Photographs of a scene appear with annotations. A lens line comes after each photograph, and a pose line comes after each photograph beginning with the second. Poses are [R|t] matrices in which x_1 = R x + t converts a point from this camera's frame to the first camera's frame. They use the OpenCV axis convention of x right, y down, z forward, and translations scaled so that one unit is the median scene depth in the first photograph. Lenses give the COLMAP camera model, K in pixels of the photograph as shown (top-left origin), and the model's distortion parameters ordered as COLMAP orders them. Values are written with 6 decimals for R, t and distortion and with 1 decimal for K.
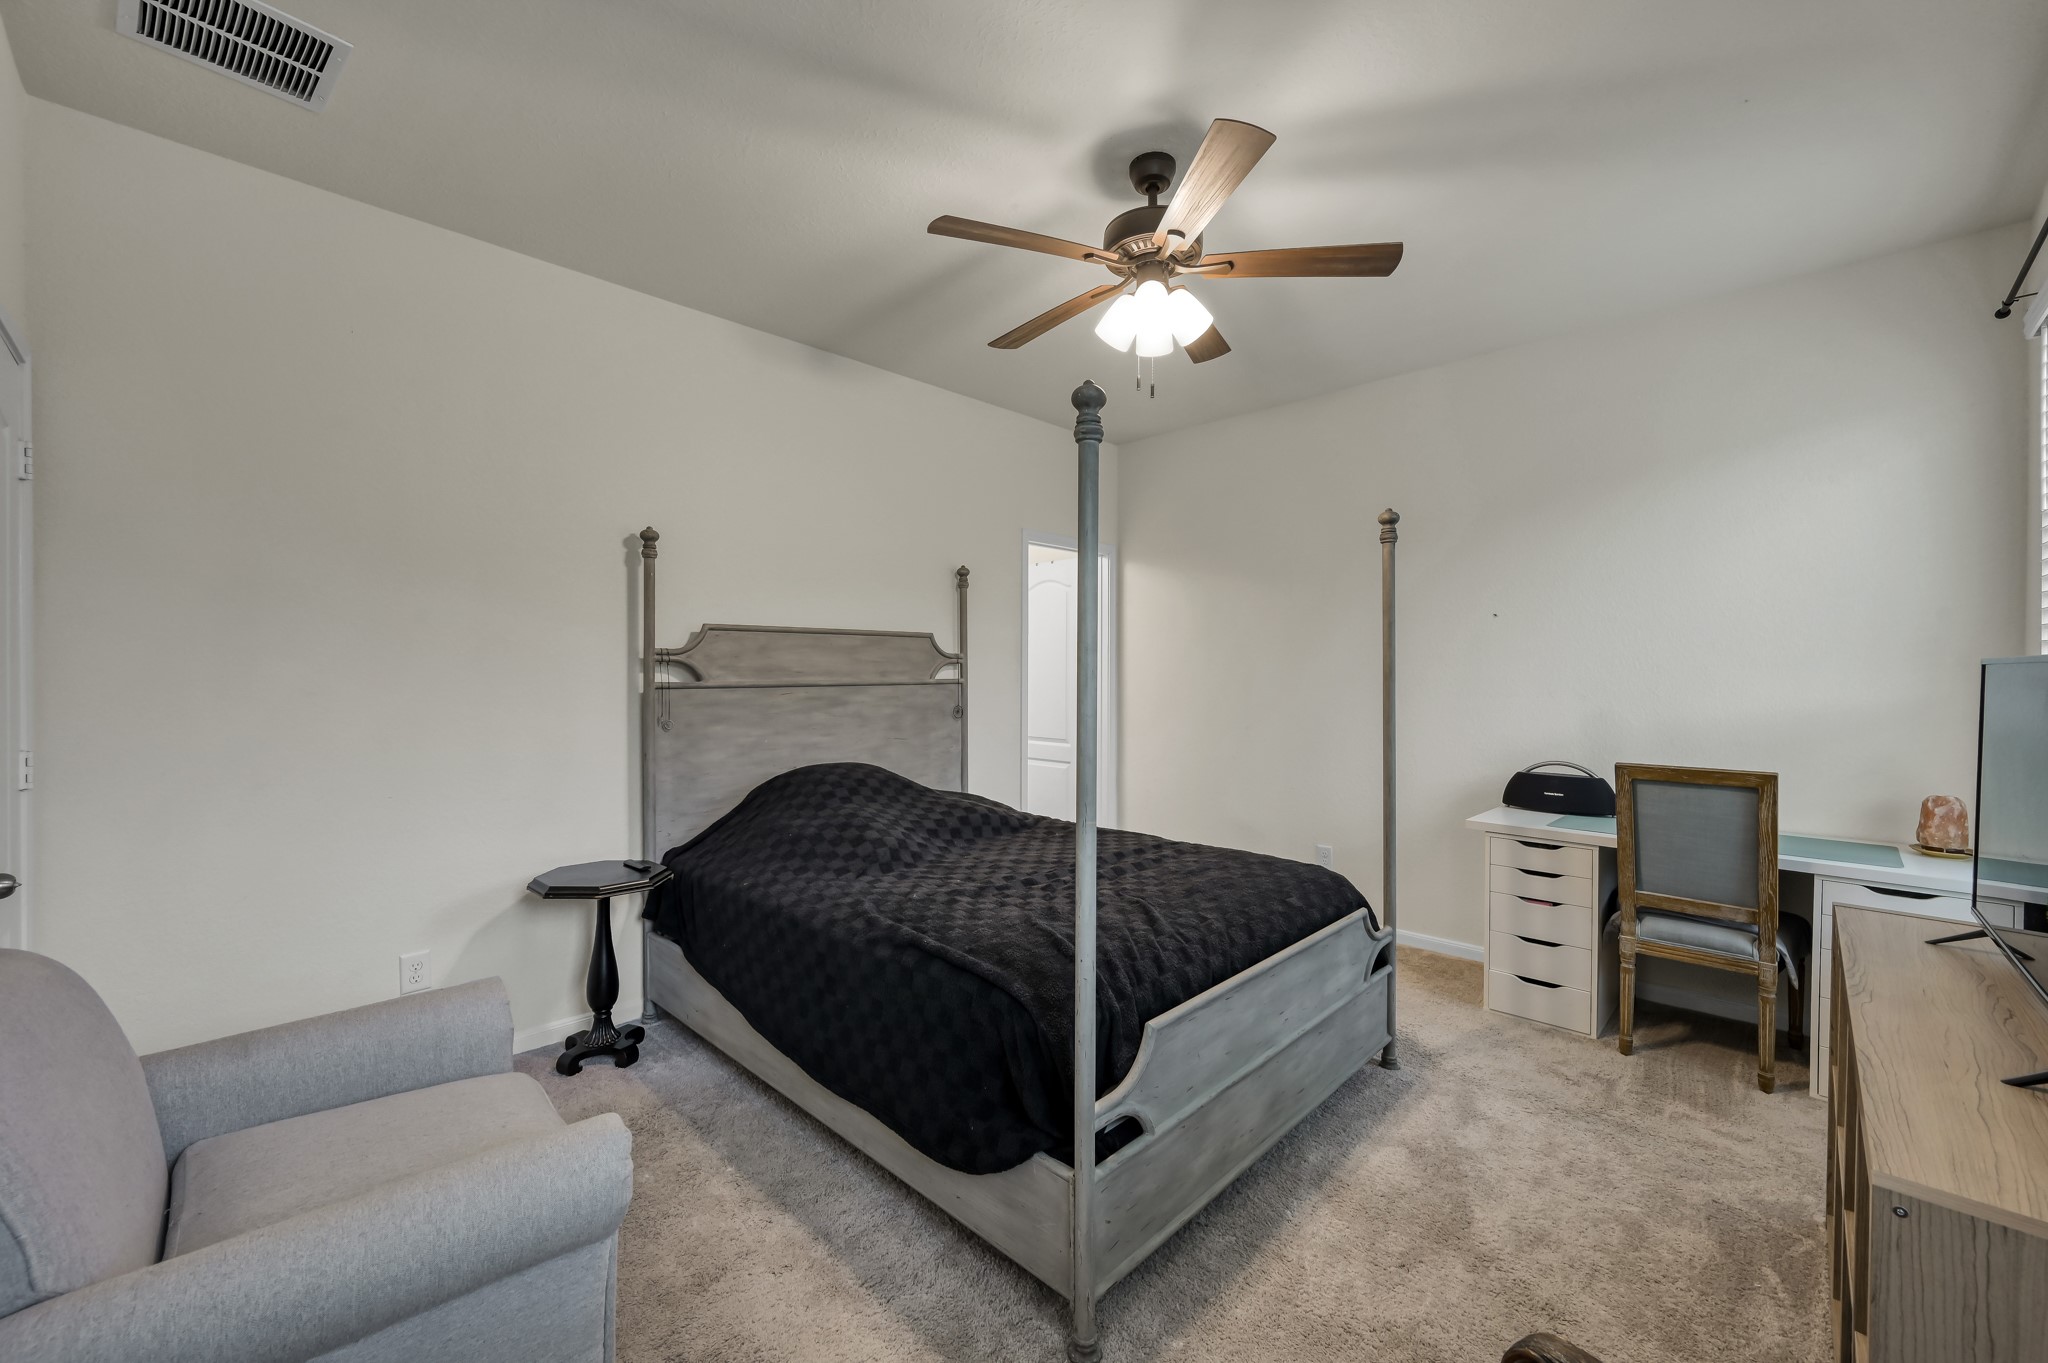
lens RADIAL K [[804.4, 0, 1024.1], [0, 804.4, 680.1], [0, 0, 1]] dist [-0.002562, 0.000550]
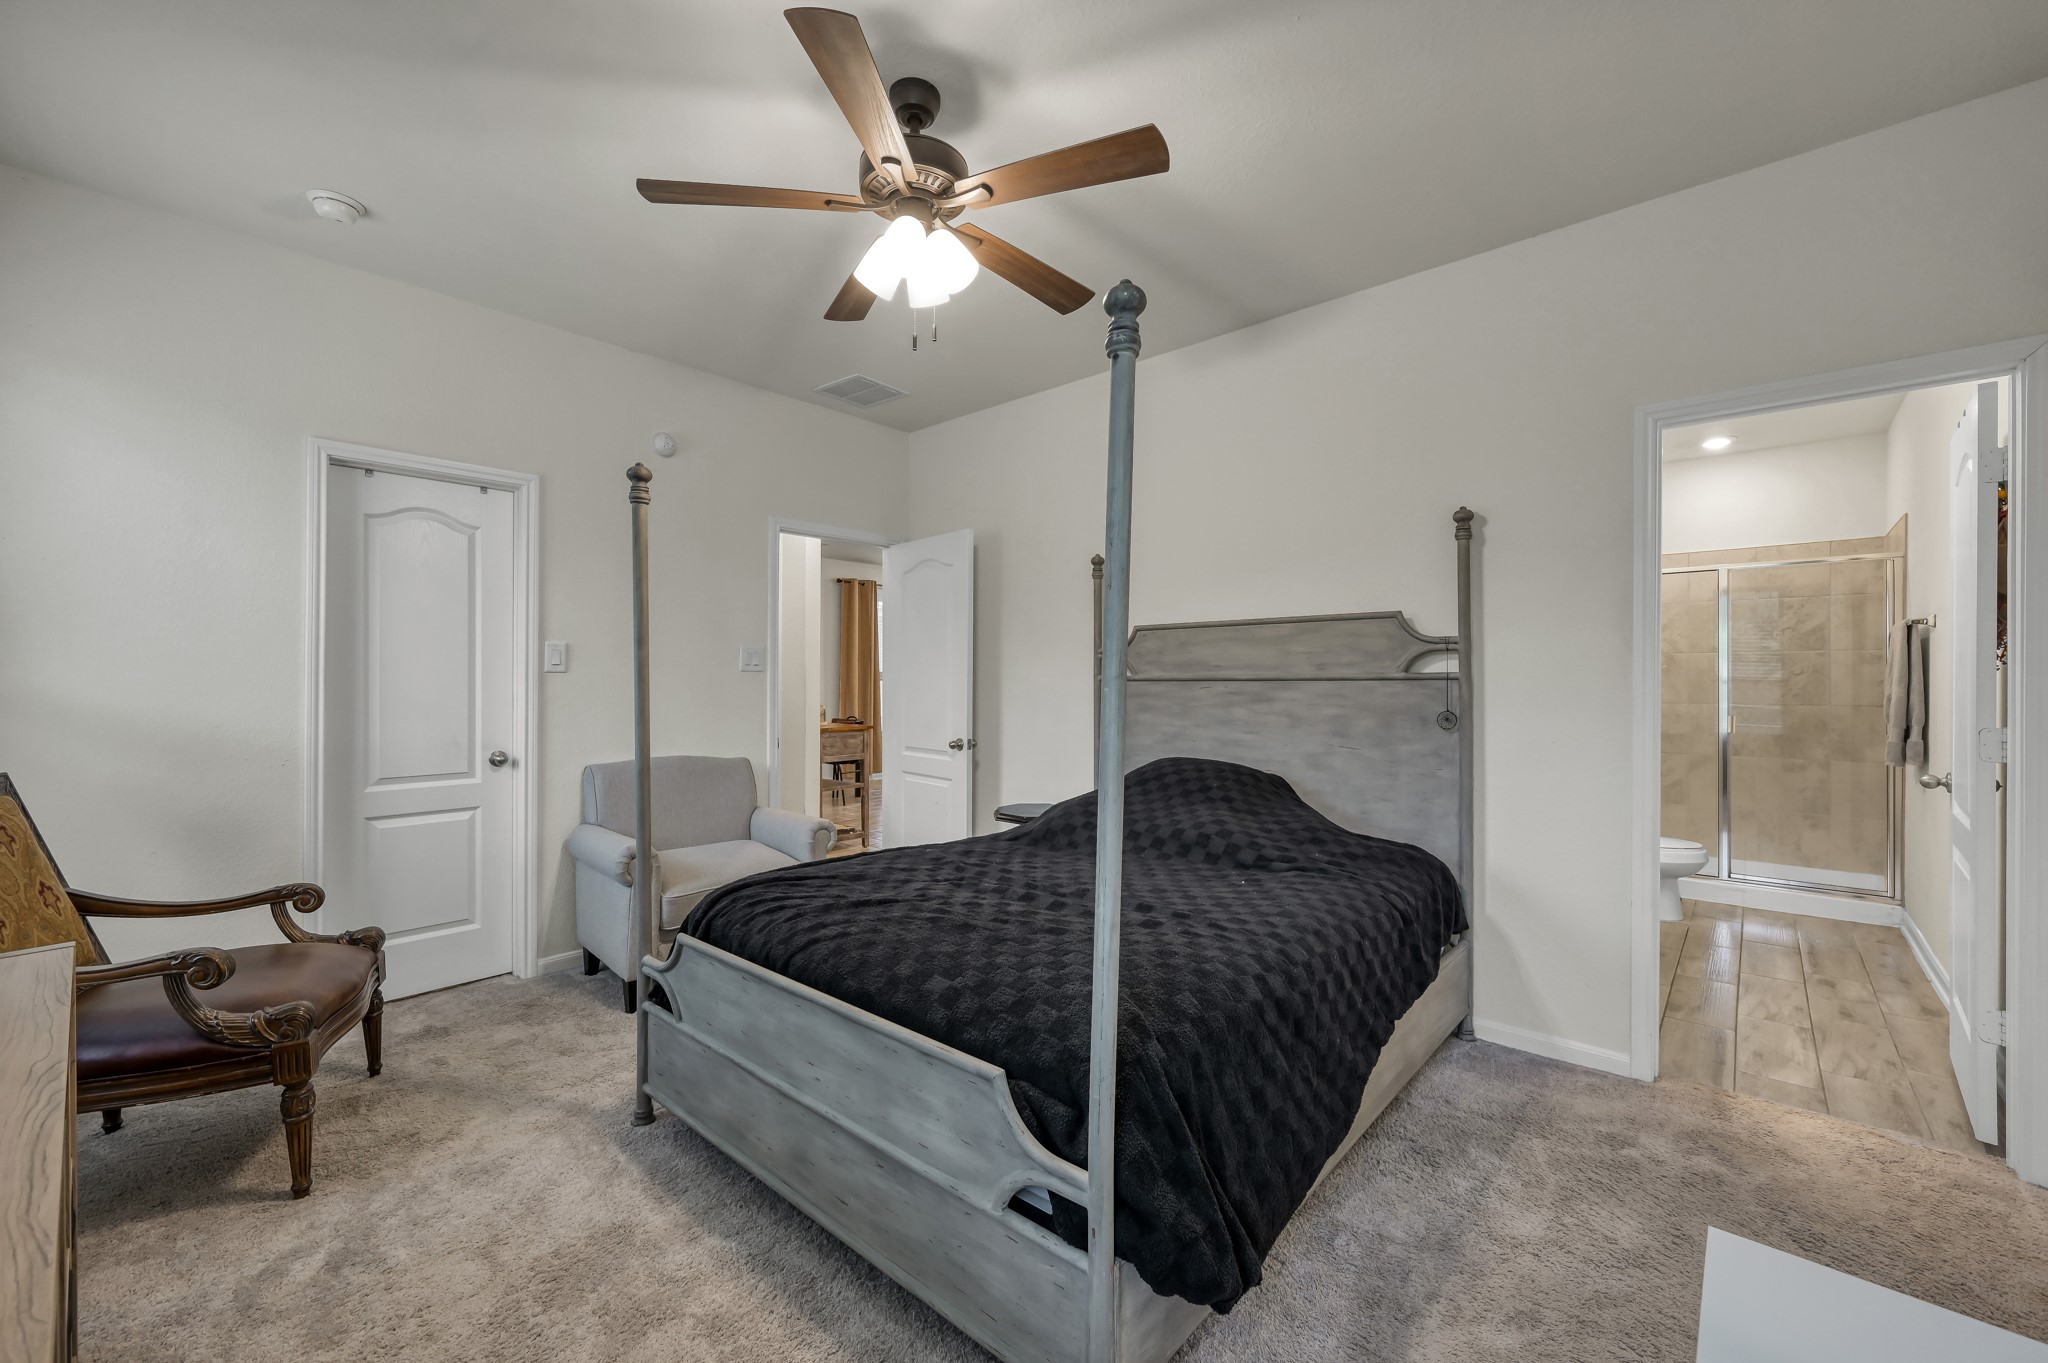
lens RADIAL K [[804.4, 0, 1024.1], [0, 804.4, 680.1], [0, 0, 1]] dist [-0.002562, 0.000550]
pose [[0.067479, -0.001694, -0.997719, 0.693549], [-0.010760, 0.999939, -0.002426, 0.012297], [0.997663, 0.010899, 0.067457, 0.692178]]
